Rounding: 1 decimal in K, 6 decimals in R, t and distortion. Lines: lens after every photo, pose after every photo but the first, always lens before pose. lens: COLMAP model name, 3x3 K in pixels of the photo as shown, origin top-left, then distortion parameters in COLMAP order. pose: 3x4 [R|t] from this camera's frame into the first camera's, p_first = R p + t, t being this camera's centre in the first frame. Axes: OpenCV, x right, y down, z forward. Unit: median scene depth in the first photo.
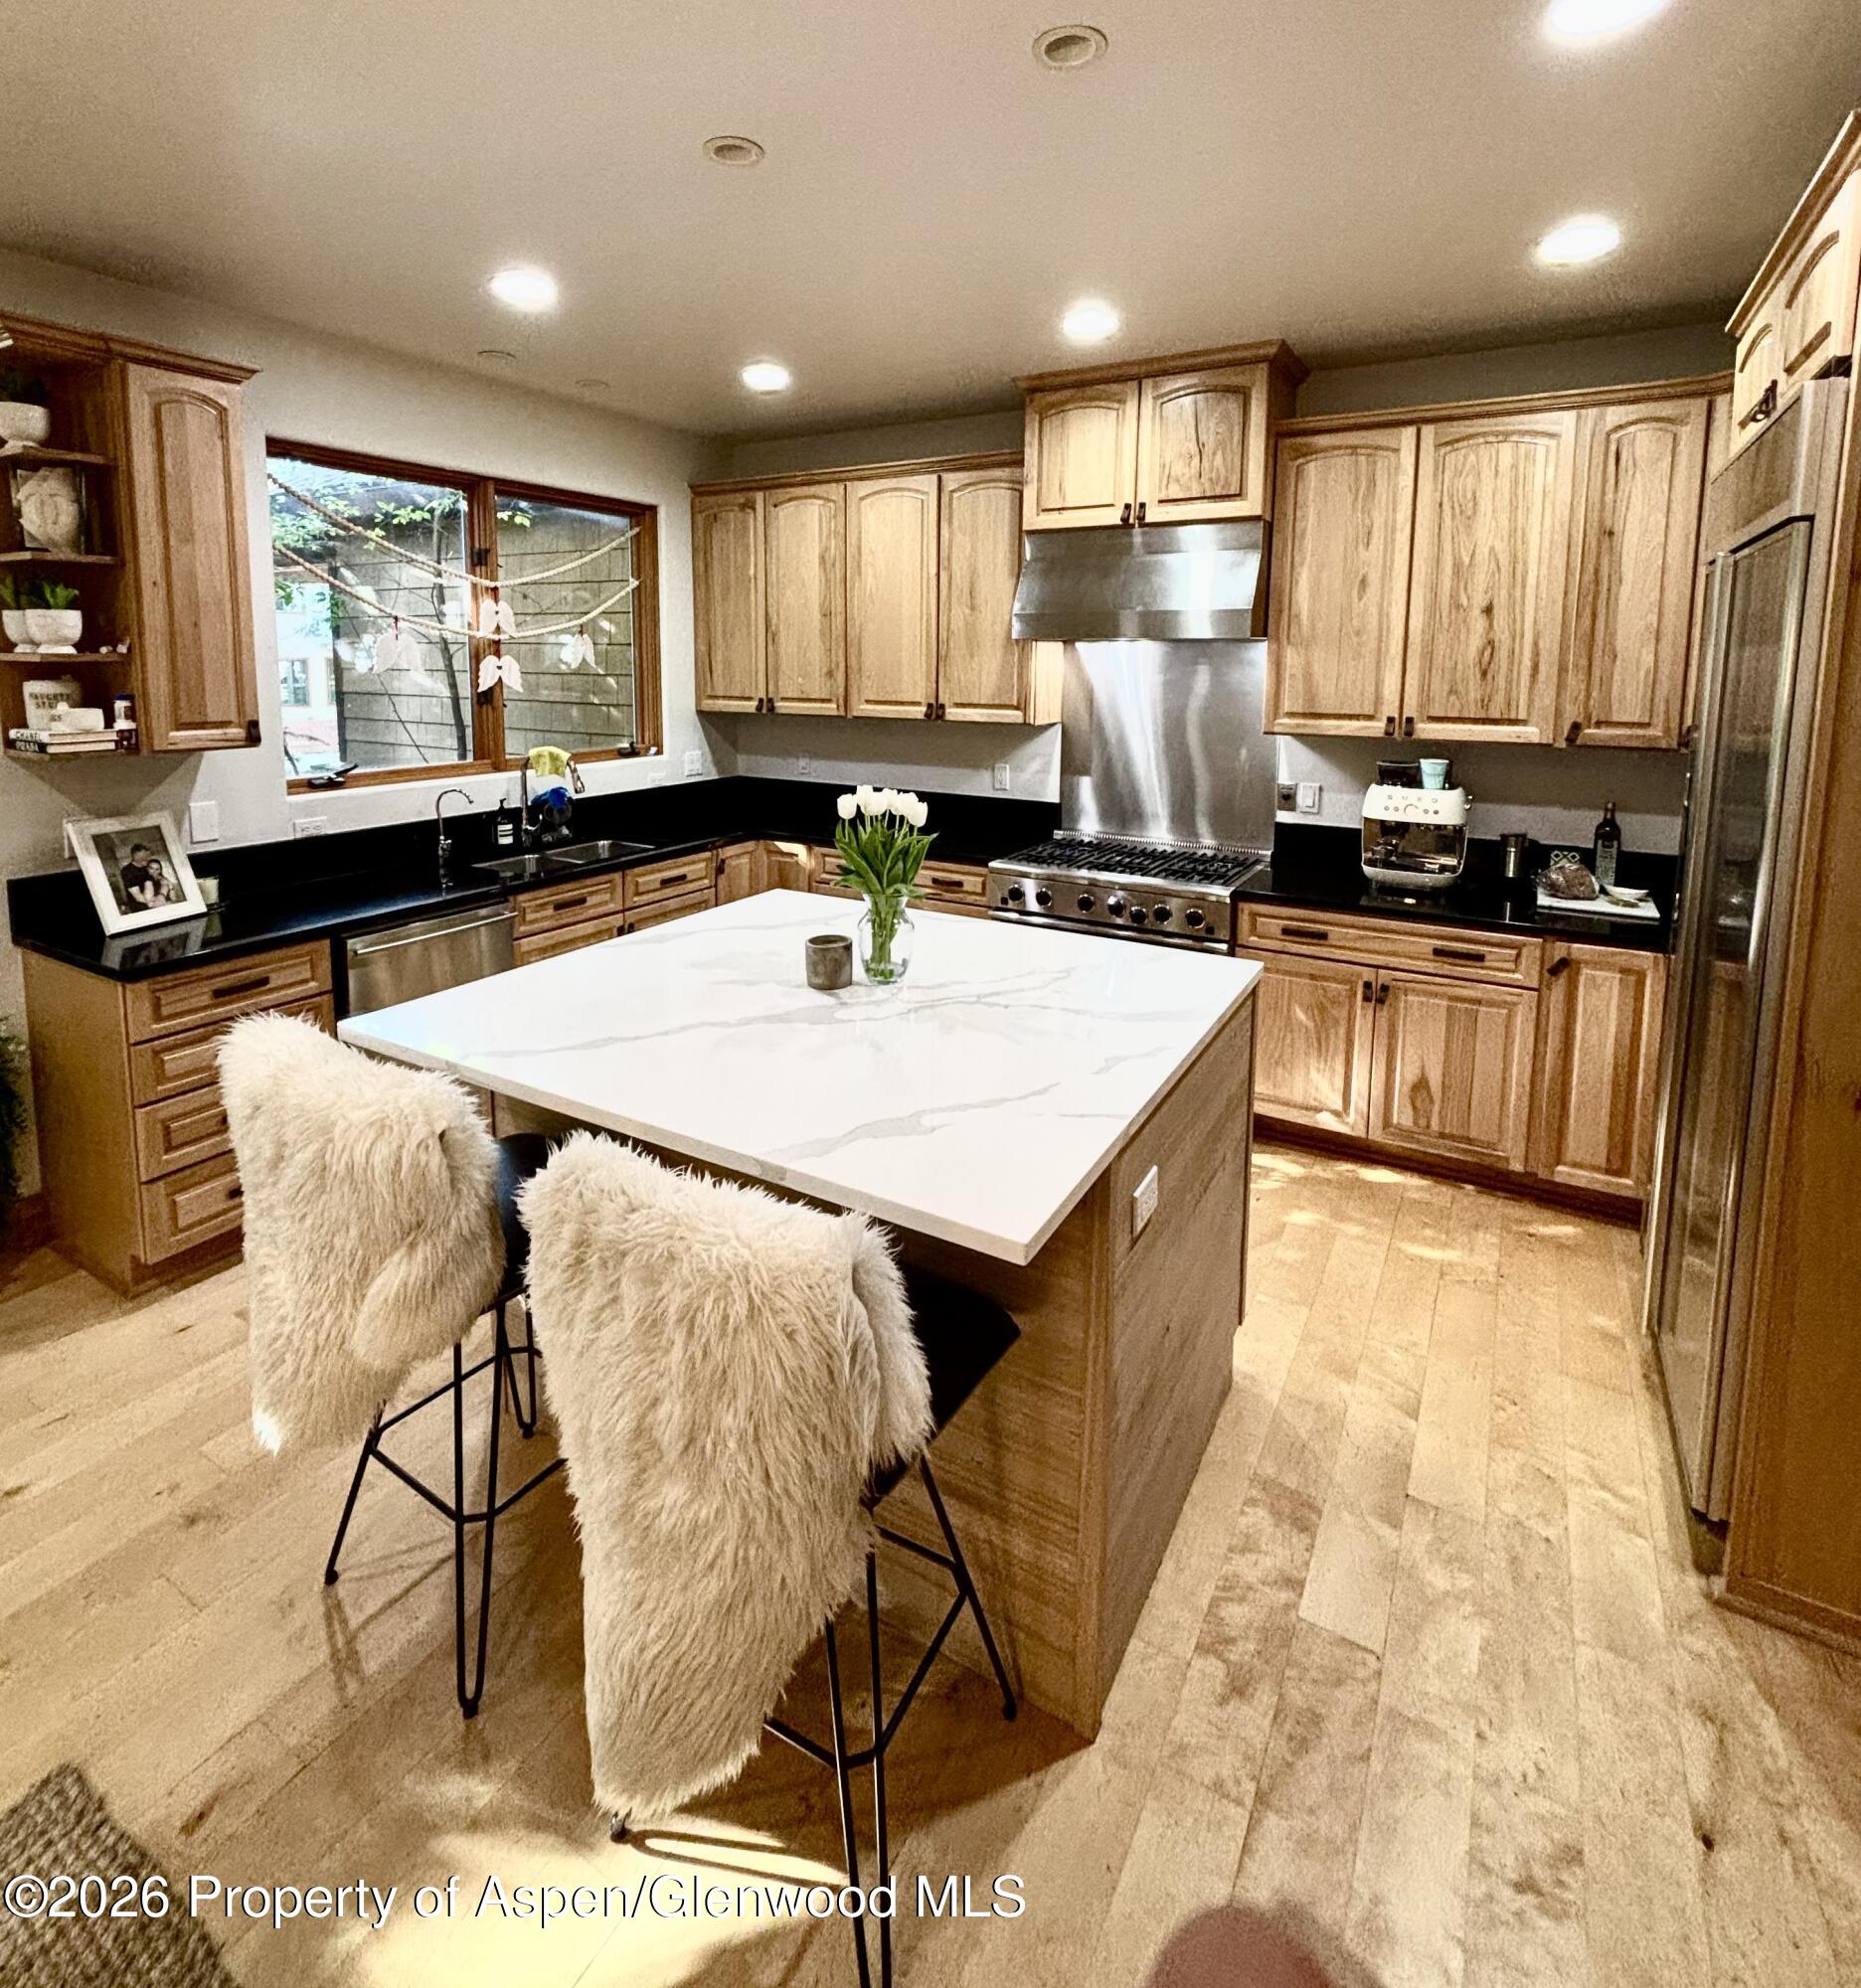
lens RADIAL K [[1031.6, 0, 889.6], [0, 1031.6, 769.5], [0, 0, 1]] dist [0.023330, -0.018377]
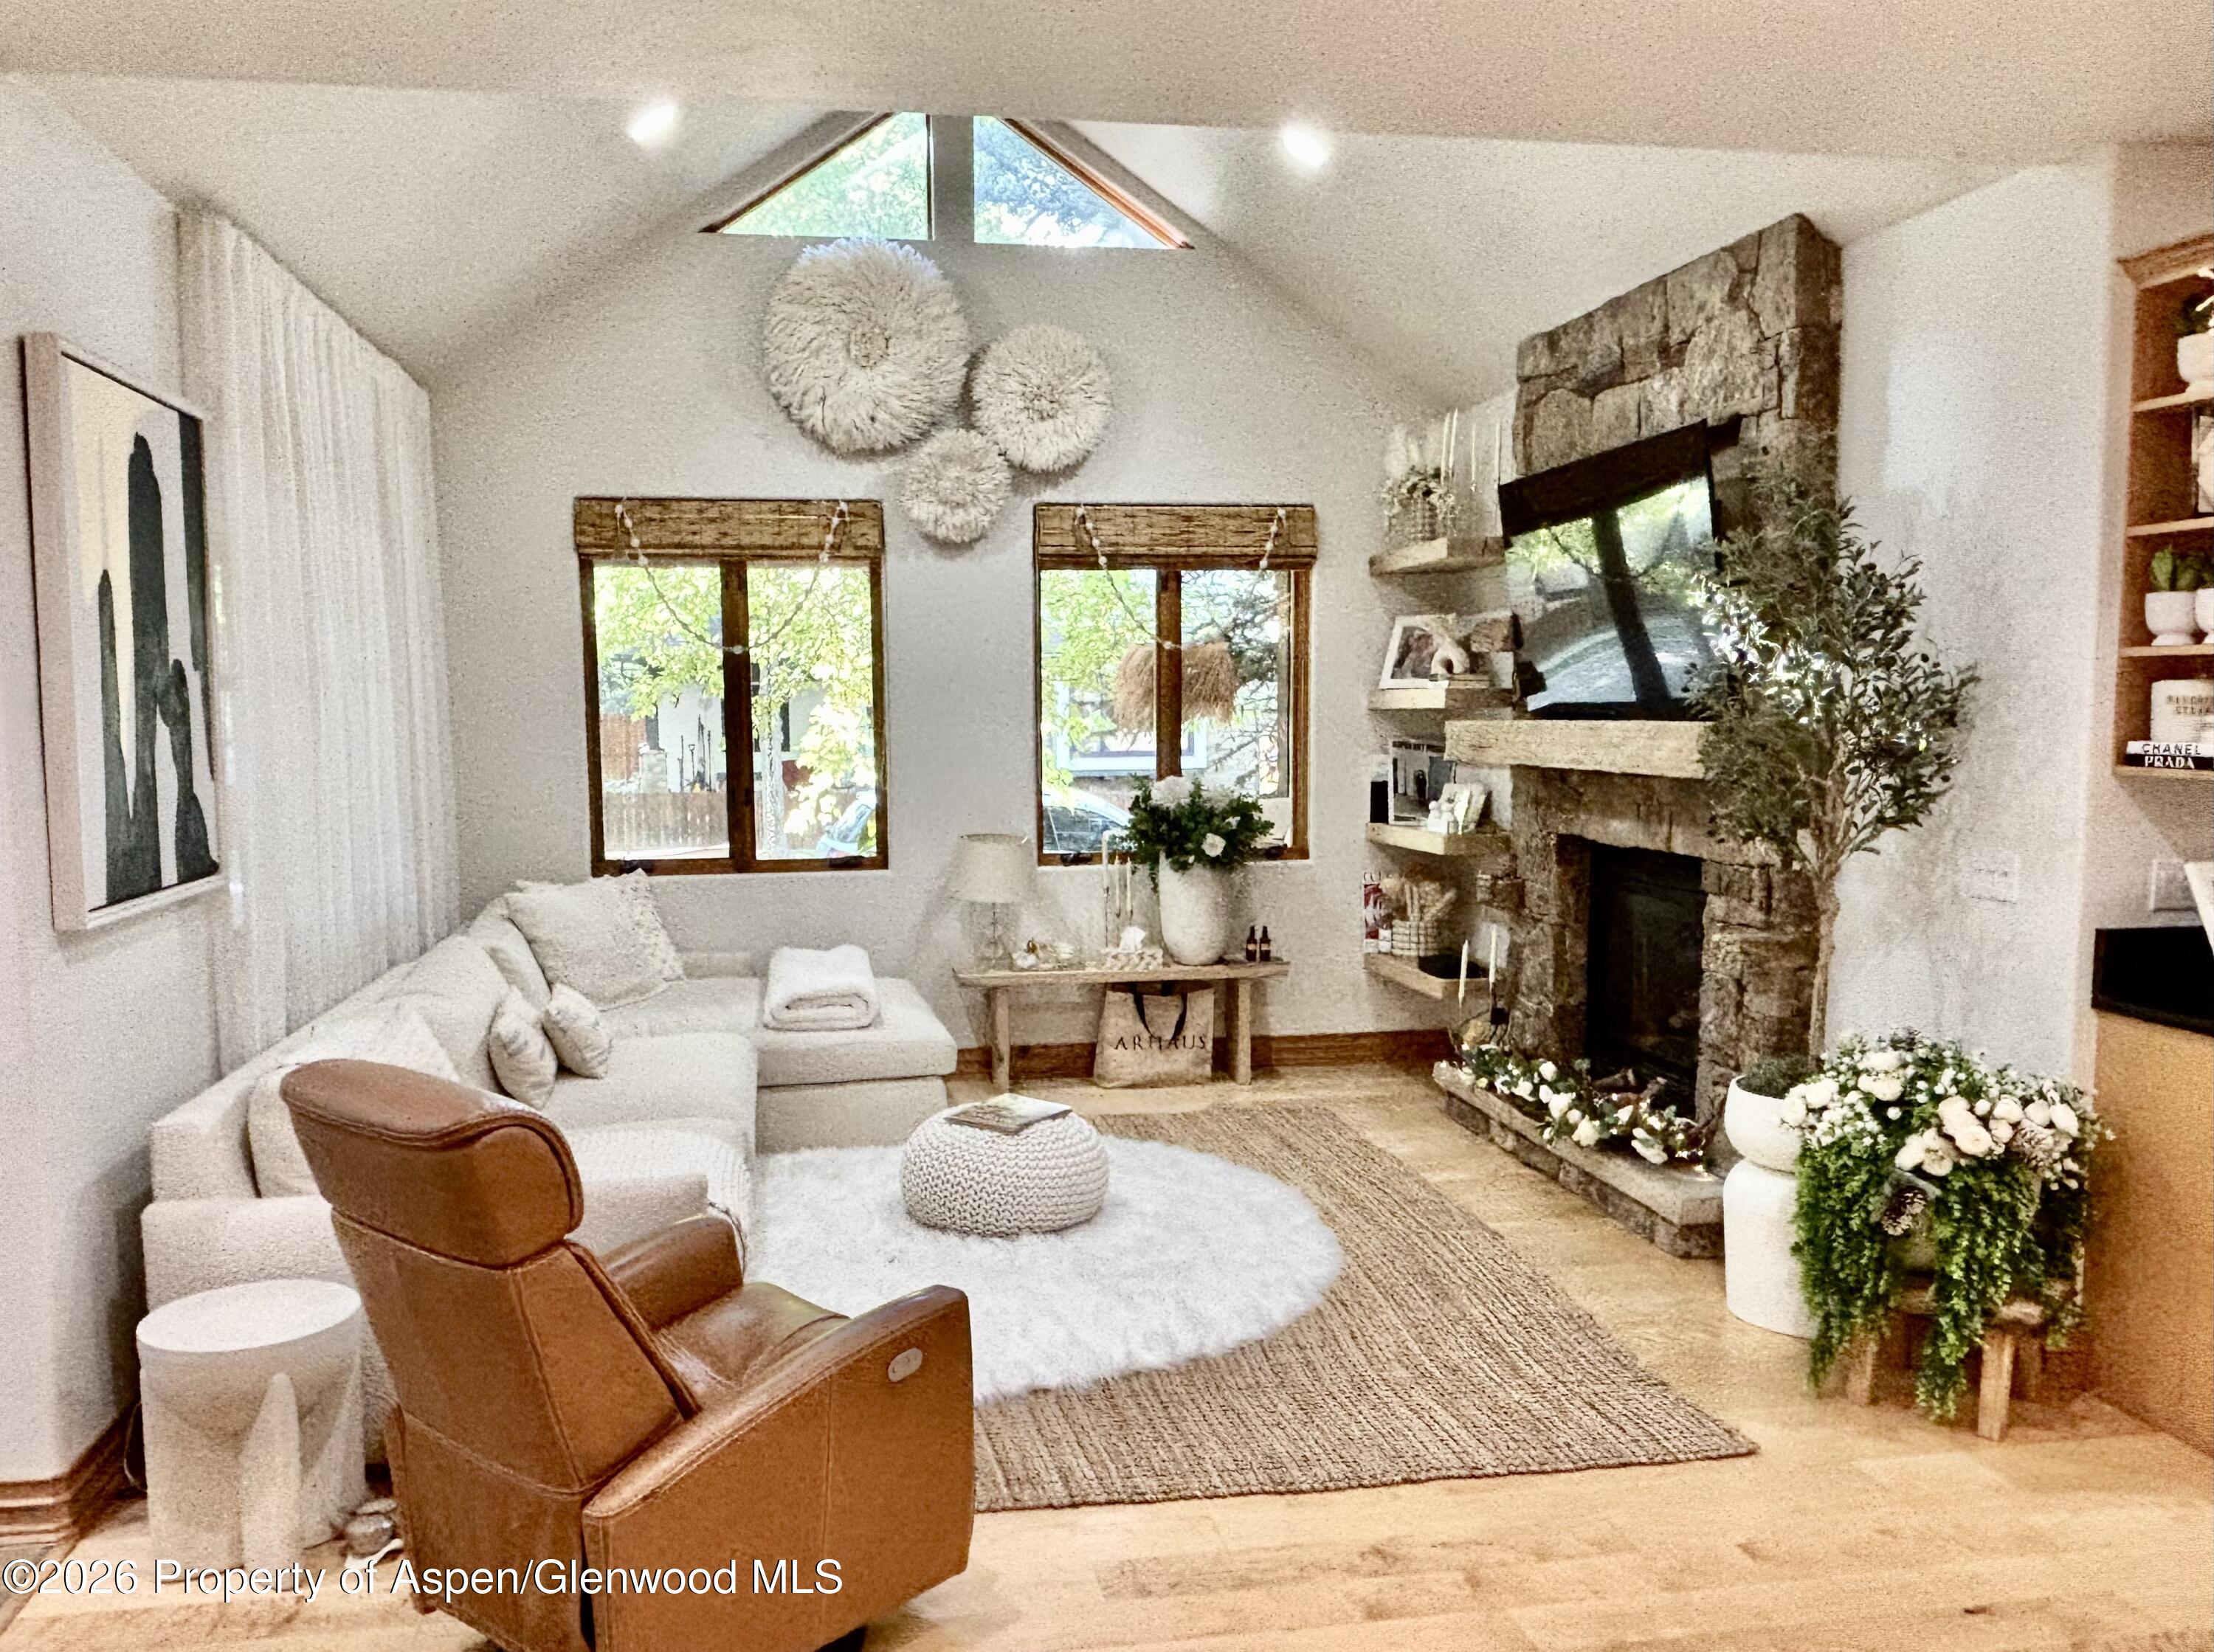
lens RADIAL K [[1708.9, 0, 1046.9], [0, 1708.9, 877.3], [0, 0, 1]] dist [0.057122, -0.088001]
pose [[0.654609, 0.060165, -0.753570, -0.304567], [-0.066658, 0.997539, 0.021740, 0.075576], [0.753023, 0.036000, 0.657008, -0.414348]]
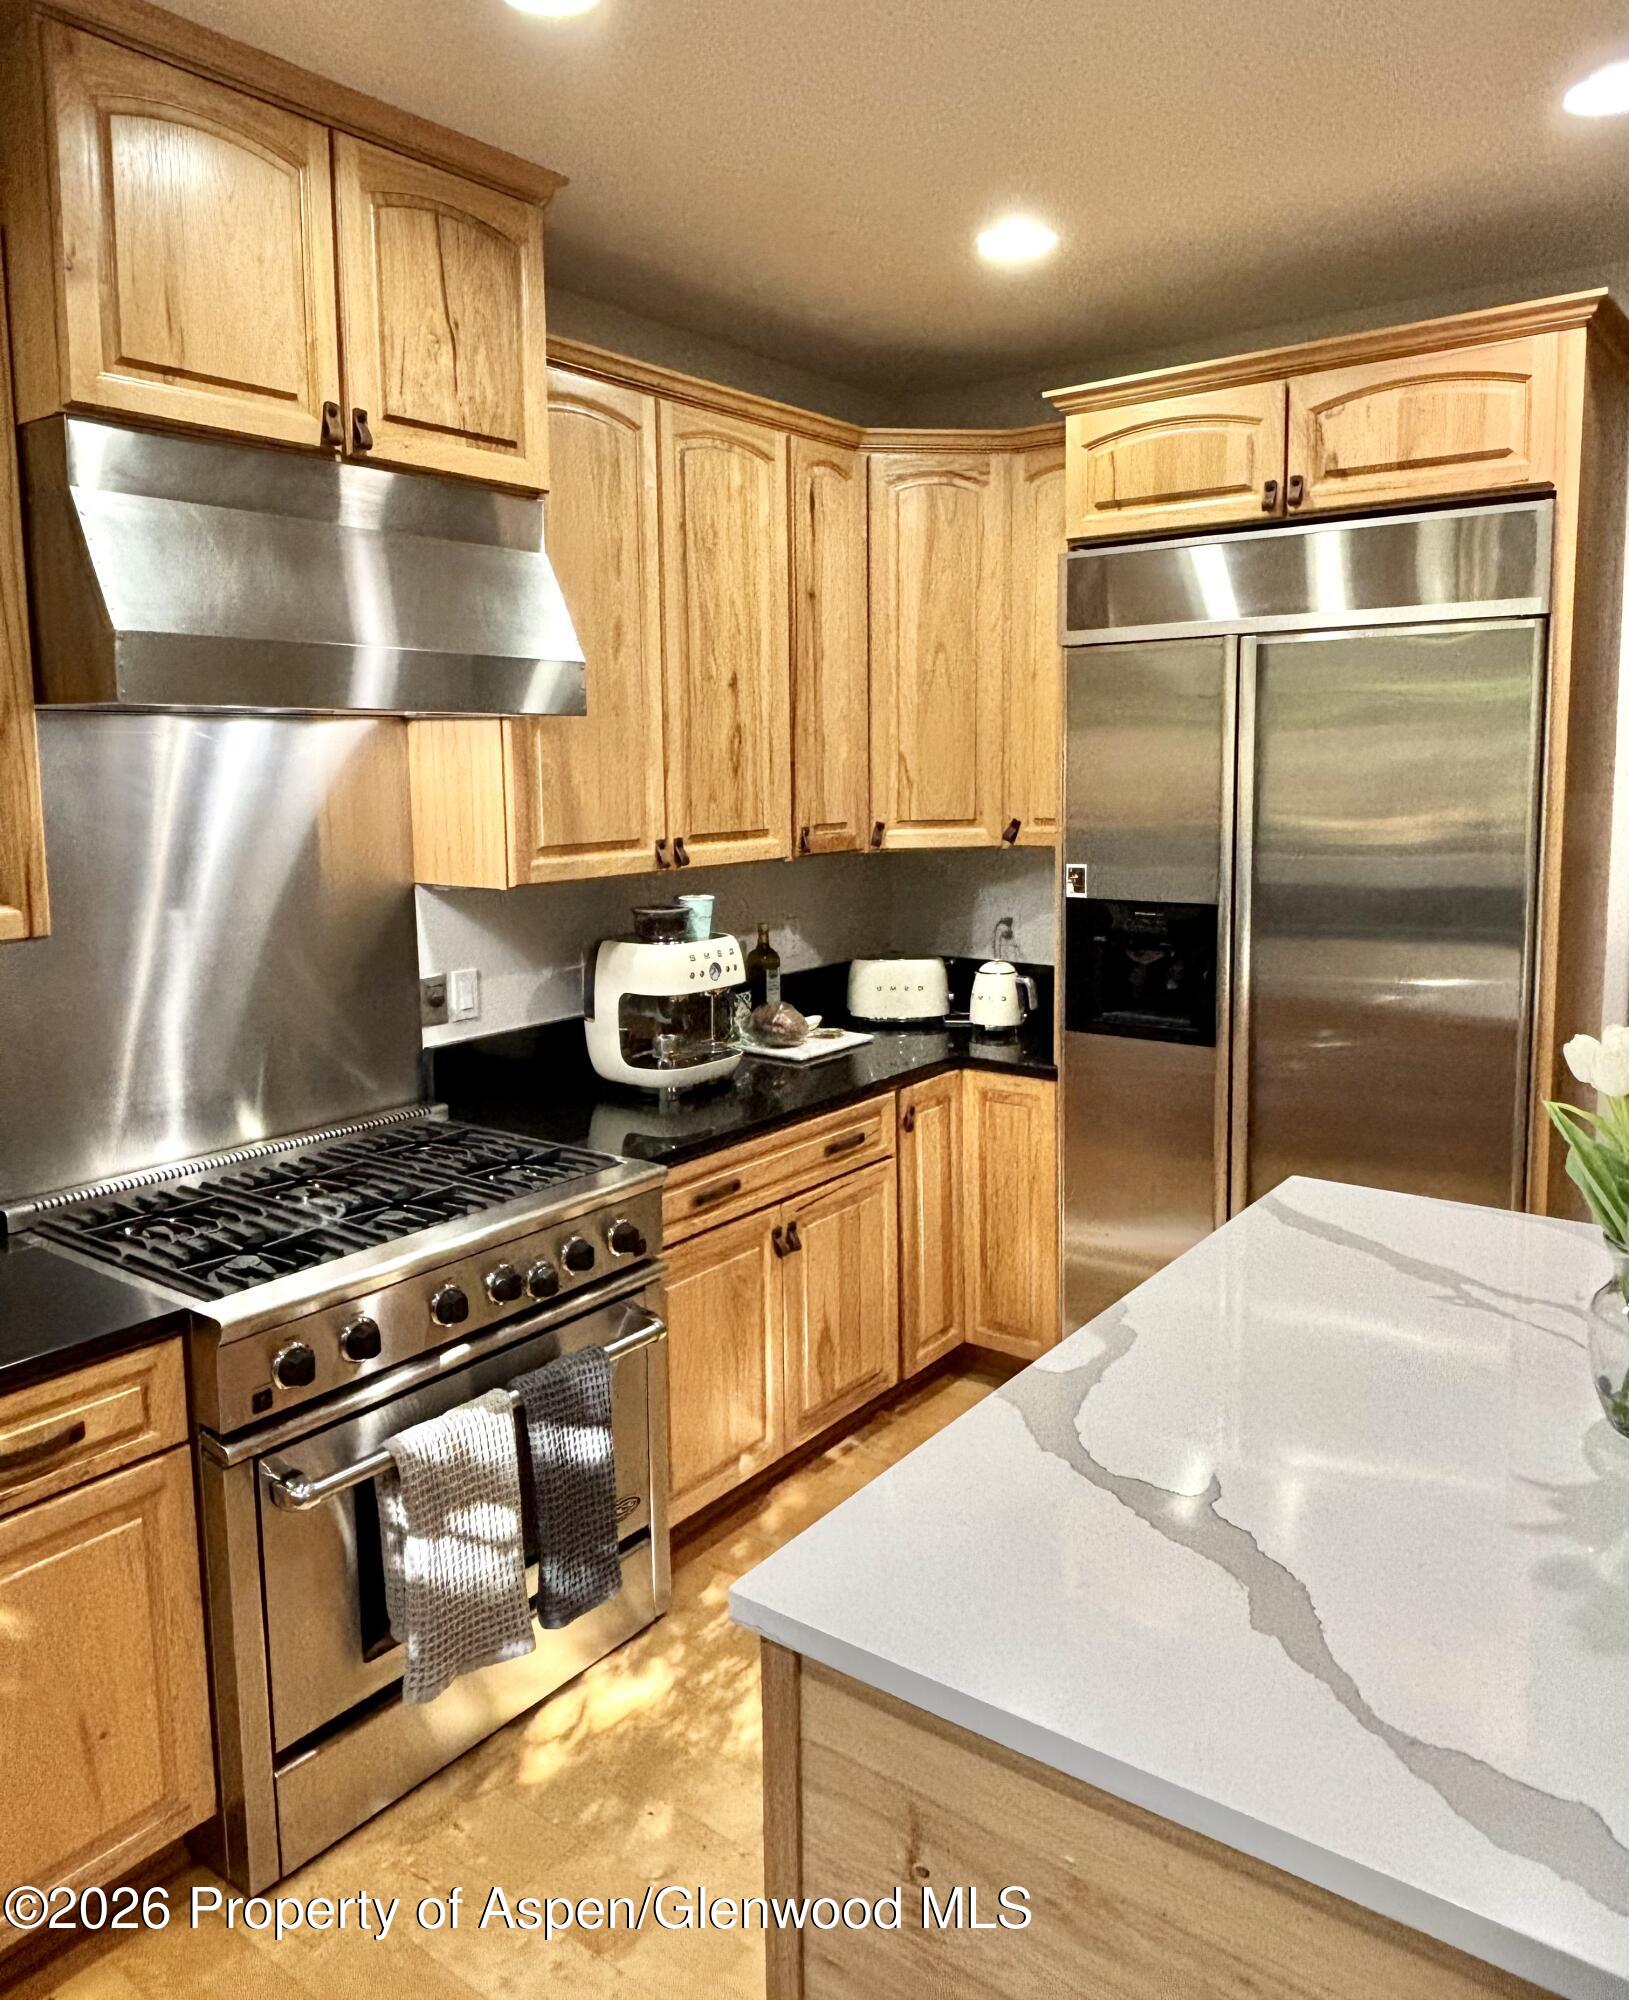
lens RADIAL K [[1435.9, 0, 814.8], [0, 1435.9, 936.5], [0, 0, 1]] dist [0.006427, 0.000780]
pose [[0.090296, -0.134158, 0.986838, -0.417526], [0.122597, 0.984846, 0.122669, -0.090423], [-0.988340, 0.109907, 0.105375, 0.817168]]
